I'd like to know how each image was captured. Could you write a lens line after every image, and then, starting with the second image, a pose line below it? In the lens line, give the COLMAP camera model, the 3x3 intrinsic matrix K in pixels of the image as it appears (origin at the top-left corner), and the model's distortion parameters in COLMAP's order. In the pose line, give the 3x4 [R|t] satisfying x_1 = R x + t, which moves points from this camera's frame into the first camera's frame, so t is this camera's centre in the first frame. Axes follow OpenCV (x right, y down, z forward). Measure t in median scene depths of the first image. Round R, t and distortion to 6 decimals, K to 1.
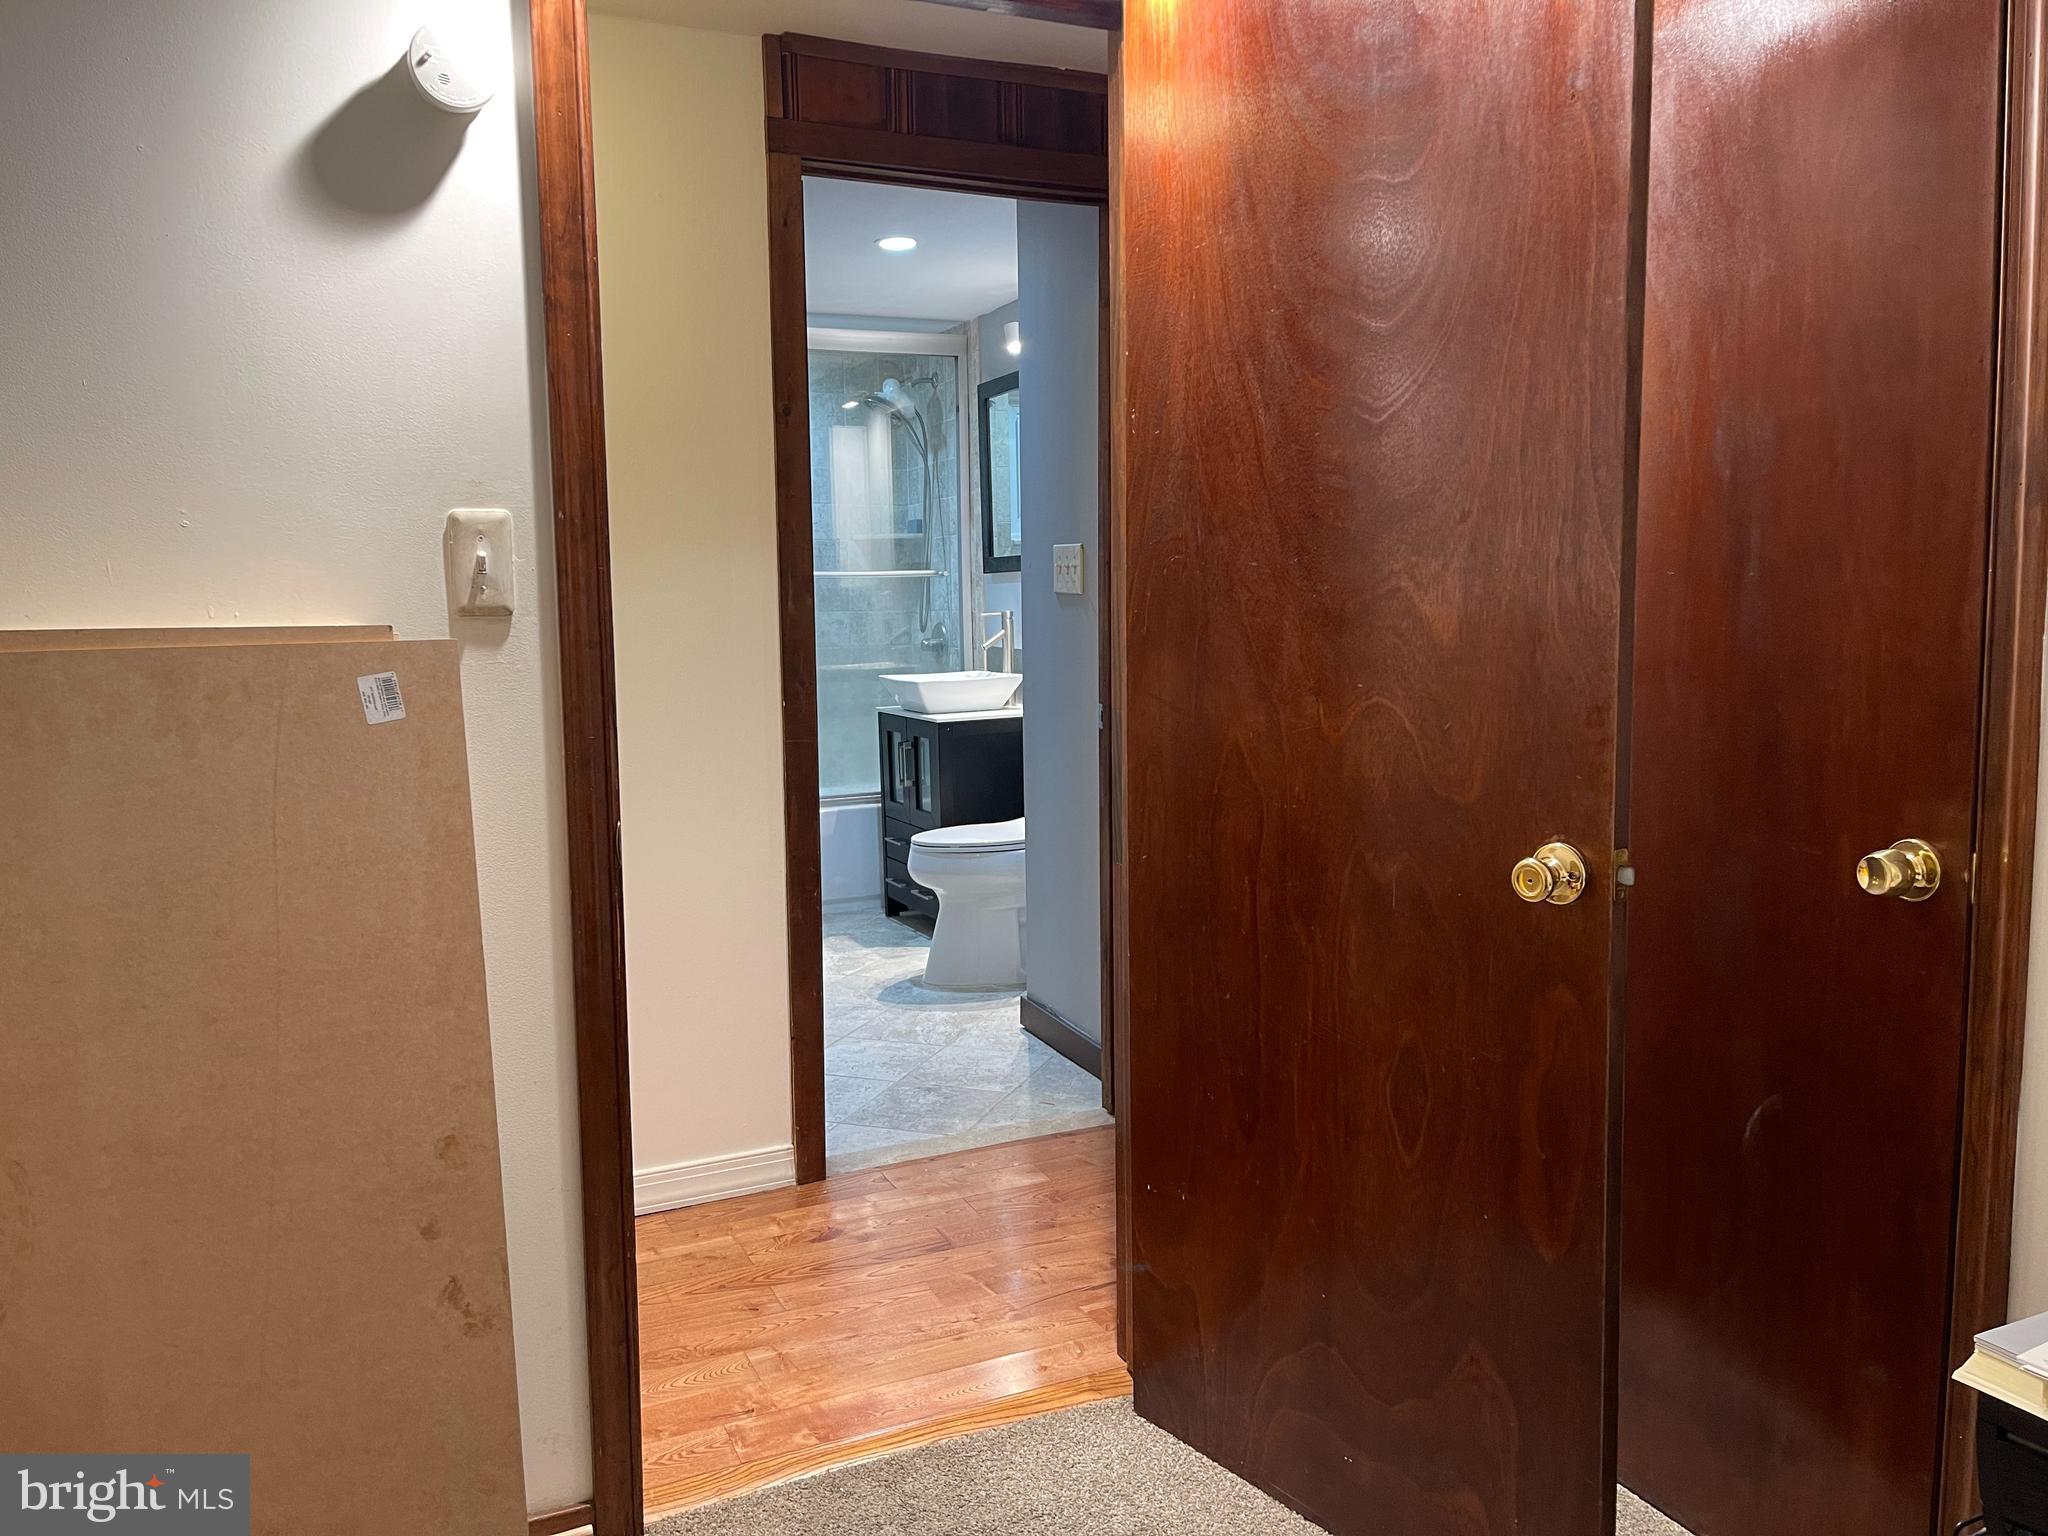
lens RADIAL K [[1560.5, 0, 1024.8], [0, 1560.5, 754.1], [0, 0, 1]] dist [0.094379, -0.121618]
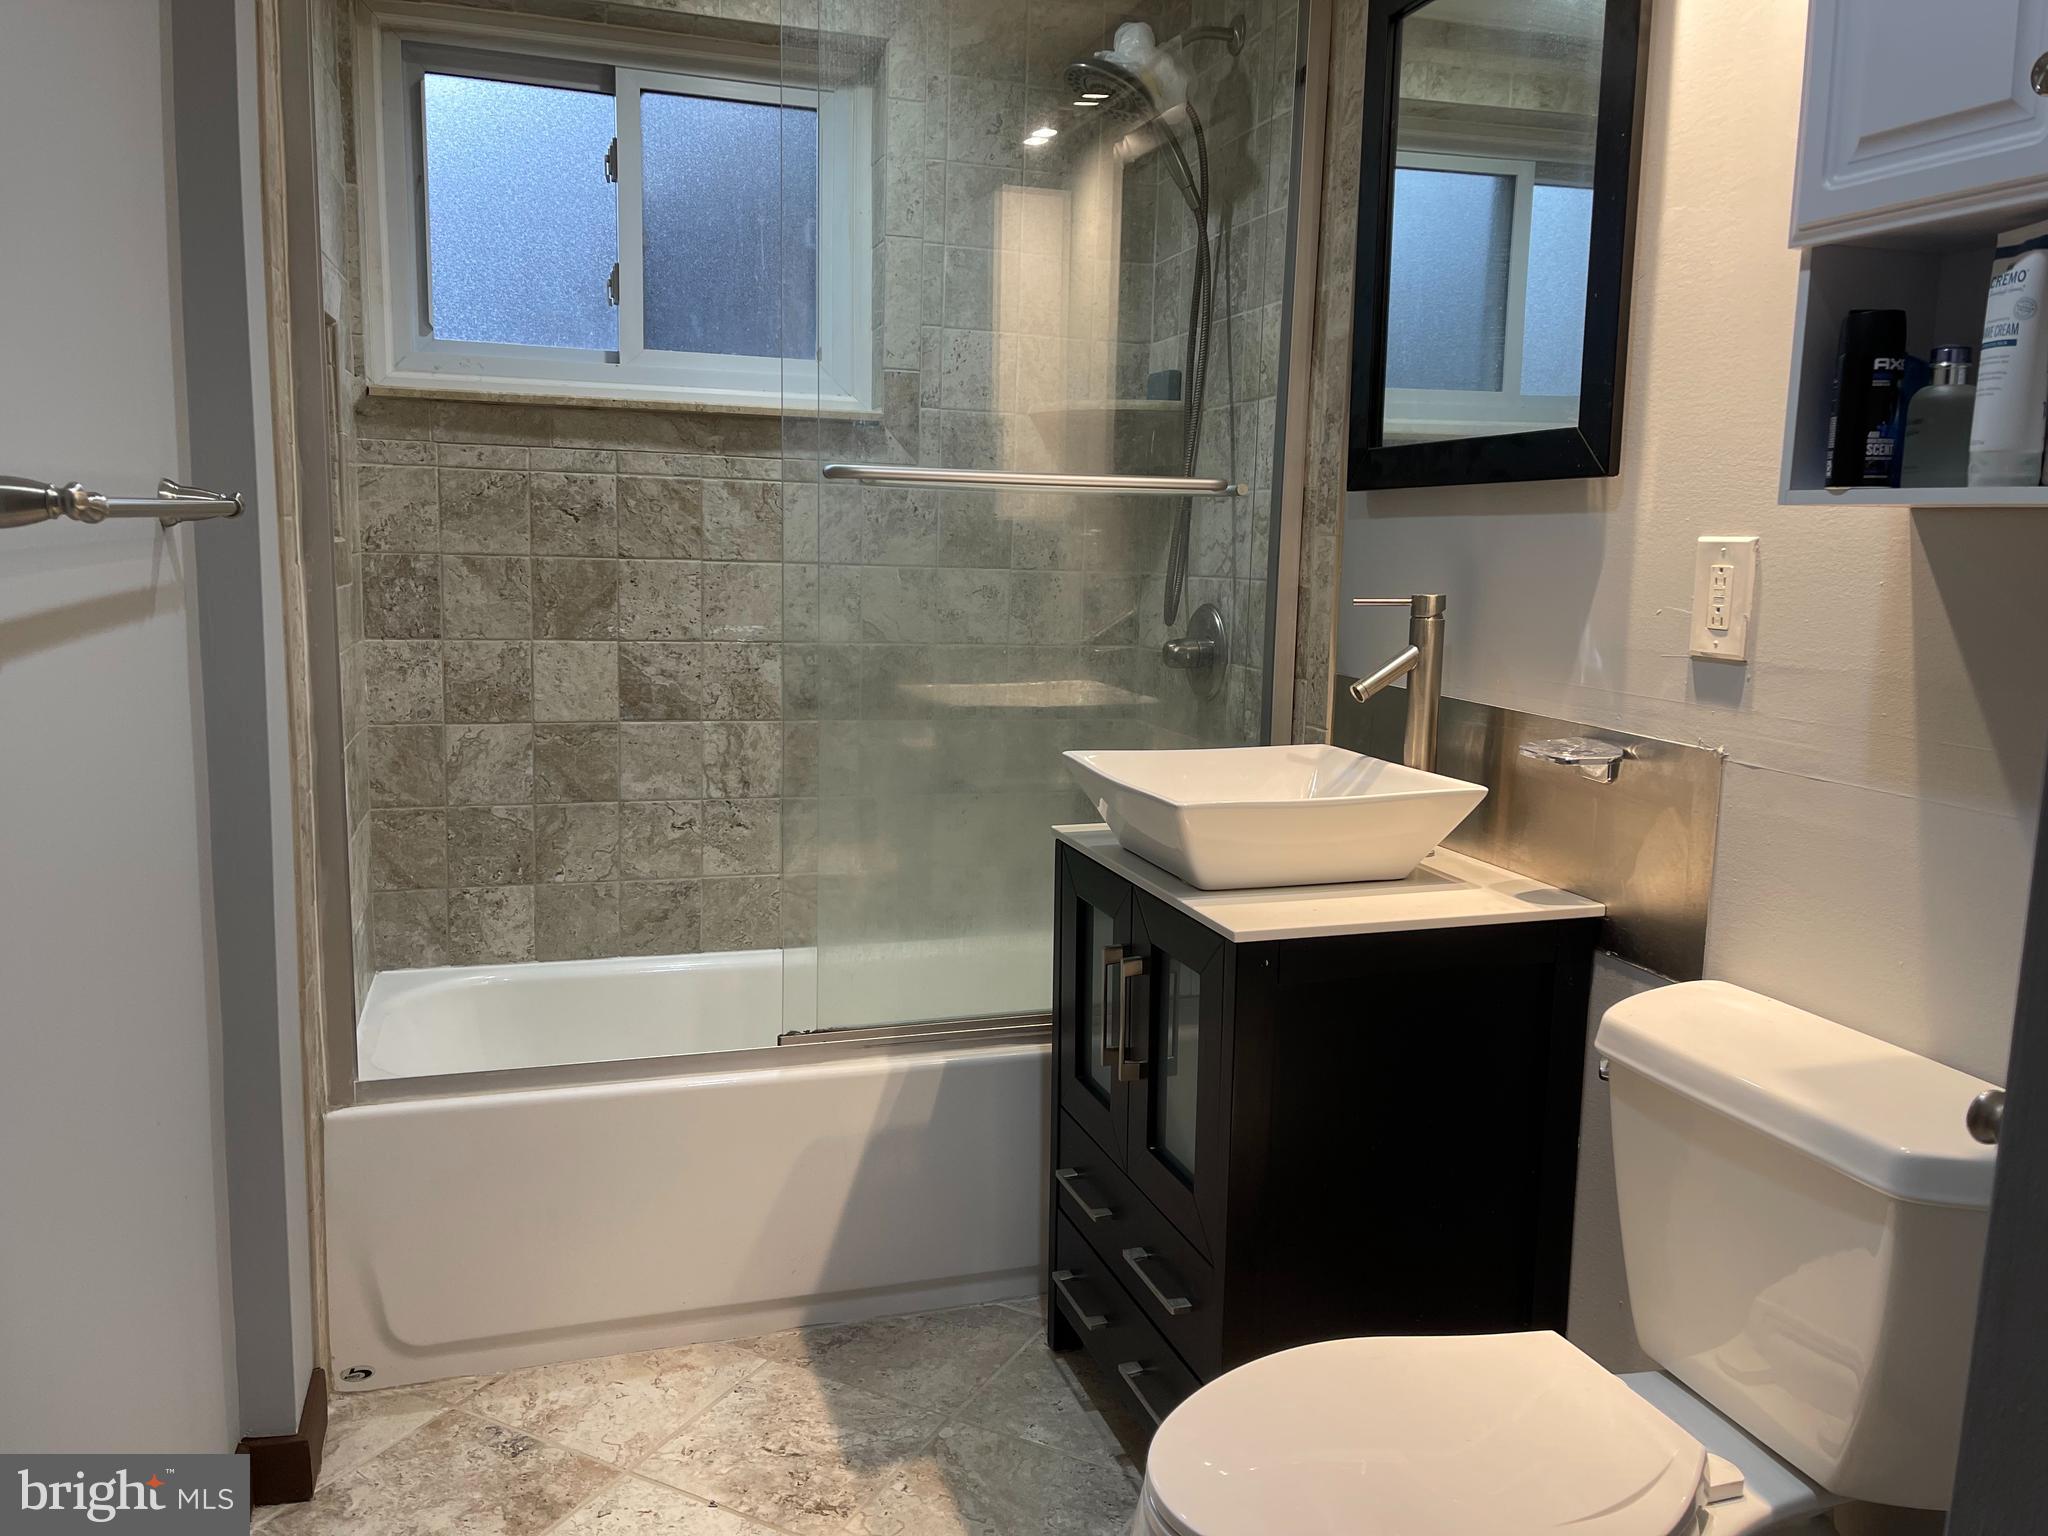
lens RADIAL K [[1560.5, 0, 1024.8], [0, 1560.5, 754.1], [0, 0, 1]] dist [0.094379, -0.121618]
pose [[0.991453, 0.059472, -0.116118, -0.052826], [-0.055716, 0.997821, 0.035334, -0.055550], [0.117966, -0.028562, 0.992607, 0.562092]]
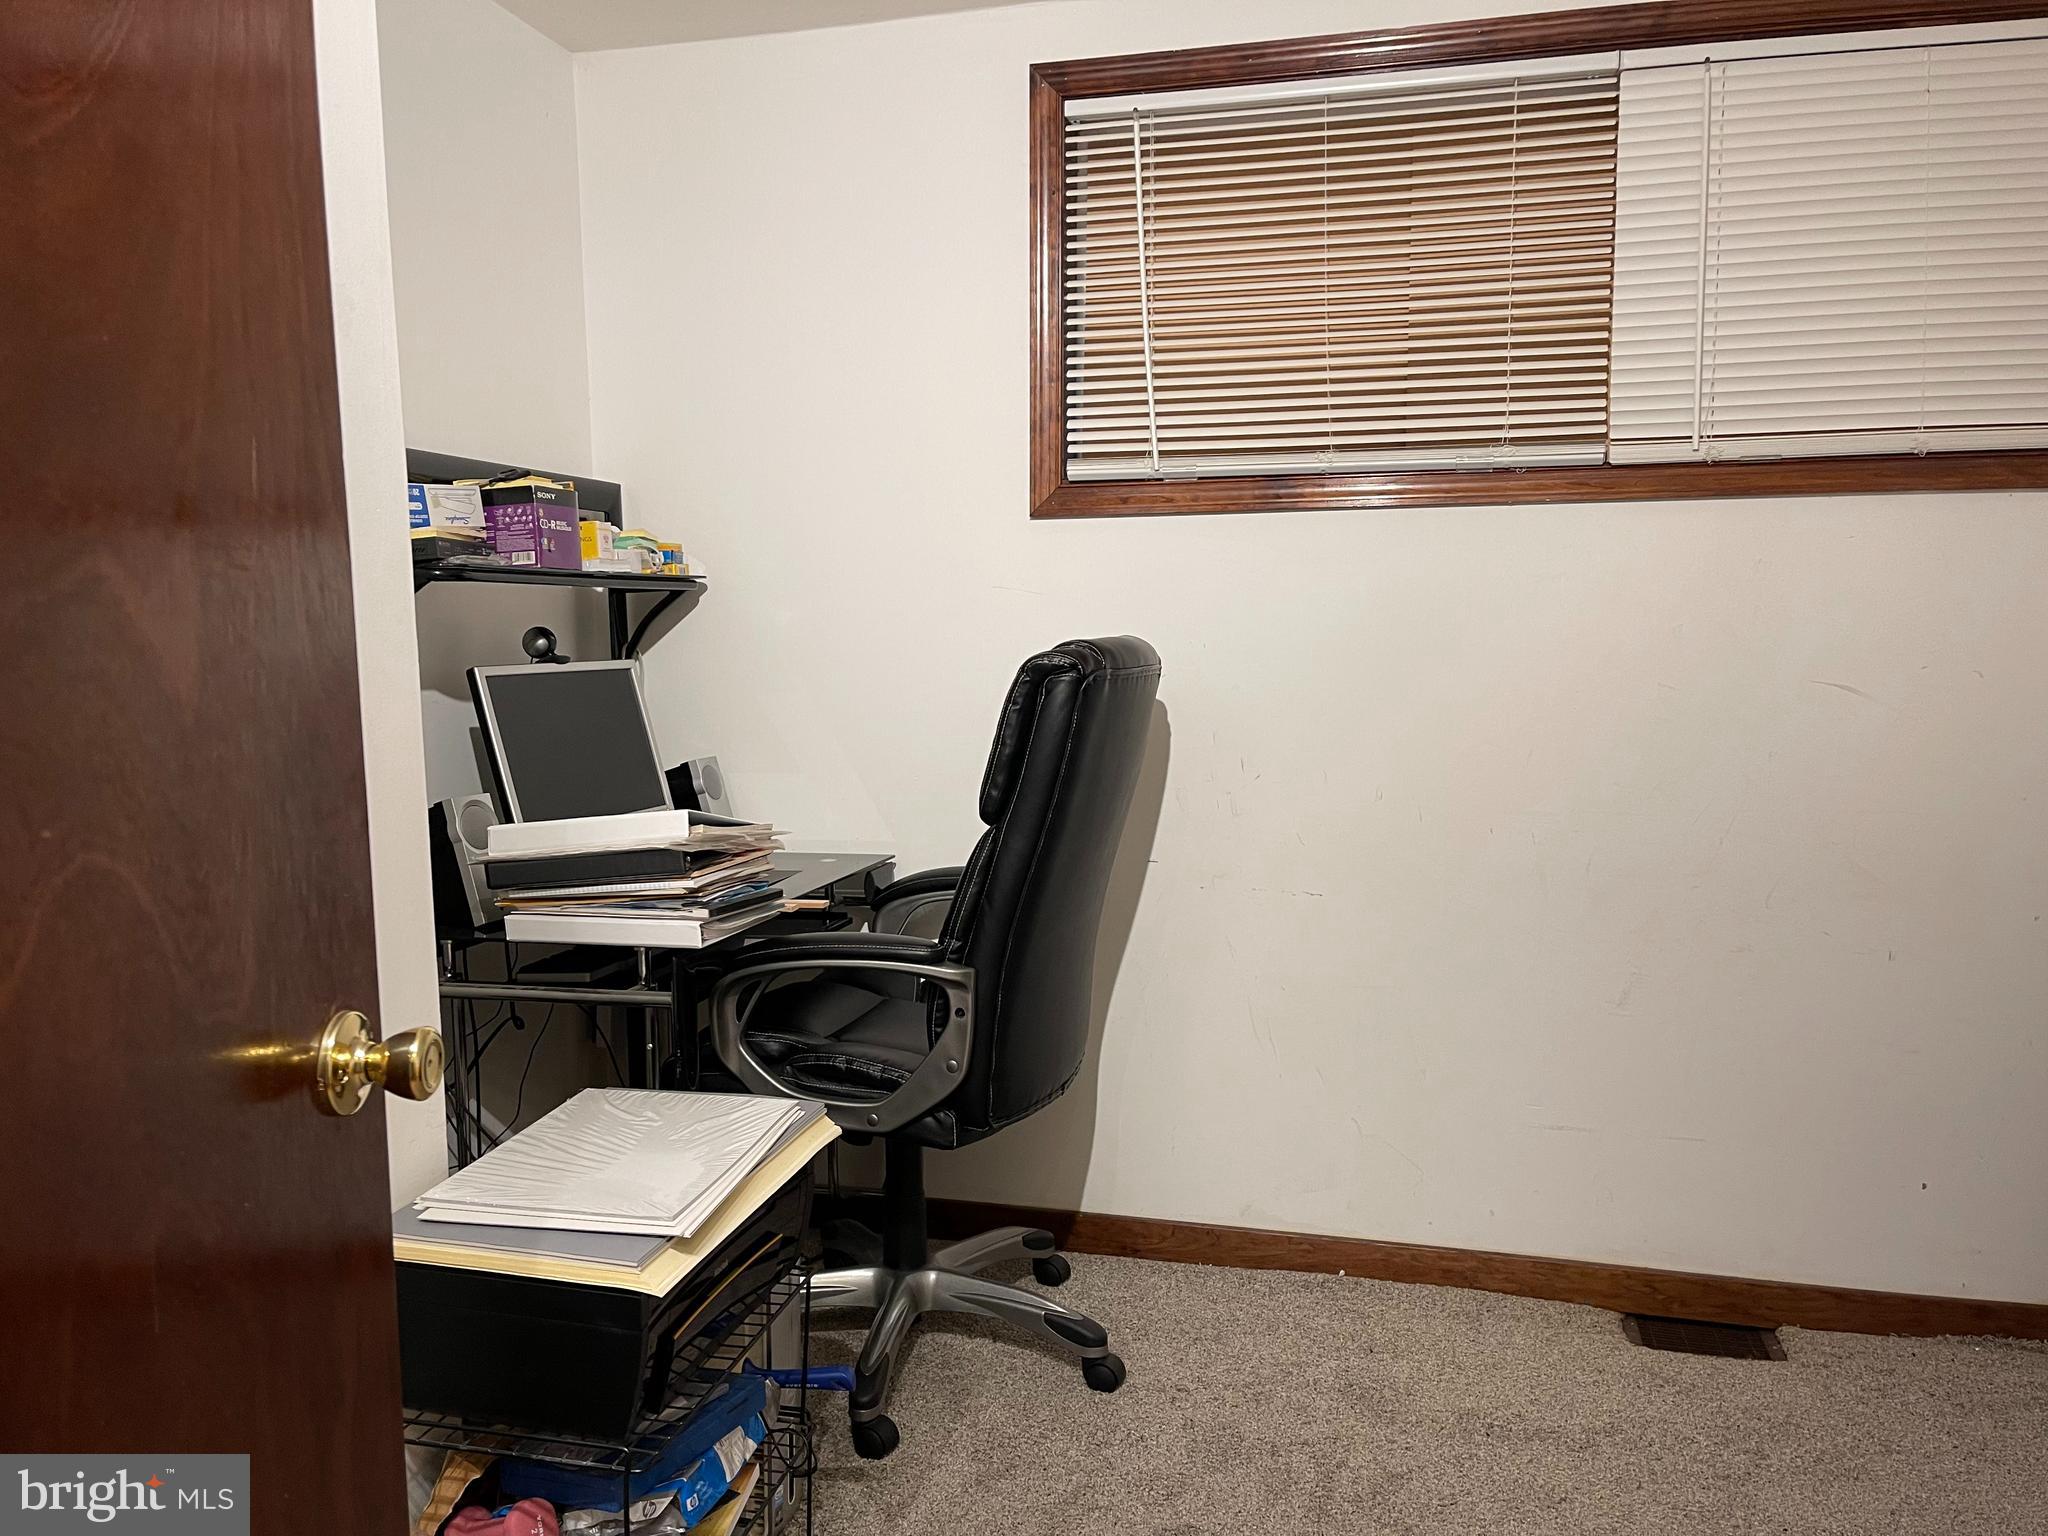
lens RADIAL K [[1560.5, 0, 1024.8], [0, 1560.5, 754.1], [0, 0, 1]] dist [0.094379, -0.121618]
pose [[-0.784829, -0.056611, 0.617122, -0.212592], [0.073261, 0.980360, 0.183102, -0.119276], [-0.615367, 0.188915, -0.765267, 1.177105]]
